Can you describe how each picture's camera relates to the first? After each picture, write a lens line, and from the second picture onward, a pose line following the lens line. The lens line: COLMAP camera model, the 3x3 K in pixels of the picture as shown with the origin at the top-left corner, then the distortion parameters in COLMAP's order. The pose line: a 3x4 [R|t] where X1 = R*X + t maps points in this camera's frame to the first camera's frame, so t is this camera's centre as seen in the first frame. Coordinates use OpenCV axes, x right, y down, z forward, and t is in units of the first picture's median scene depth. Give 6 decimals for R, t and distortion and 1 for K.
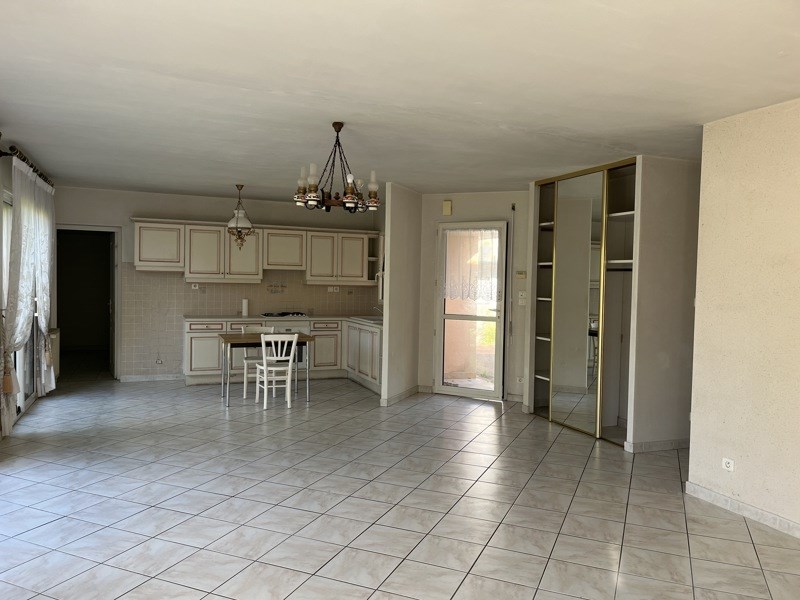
lens RADIAL K [[614.8, 0, 400.0], [0, 614.8, 300.0], [0, 0, 1]] dist [0.061712, -0.001410]
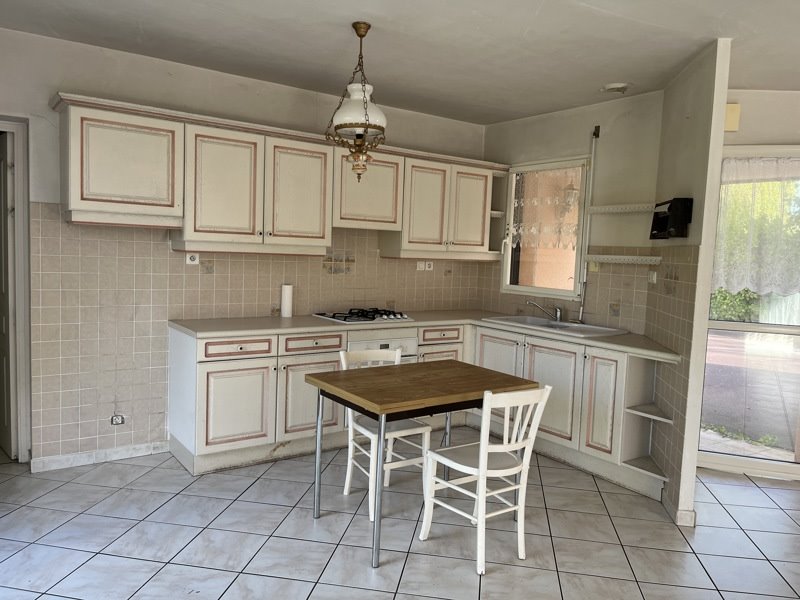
lens RADIAL K [[614.8, 0, 400.0], [0, 614.8, 300.0], [0, 0, 1]] dist [0.061712, -0.001410]
pose [[0.972258, -0.002465, 0.233899, -0.288821], [-0.010492, 0.998478, 0.054136, -0.018233], [-0.233677, -0.055089, 0.970752, 0.496009]]
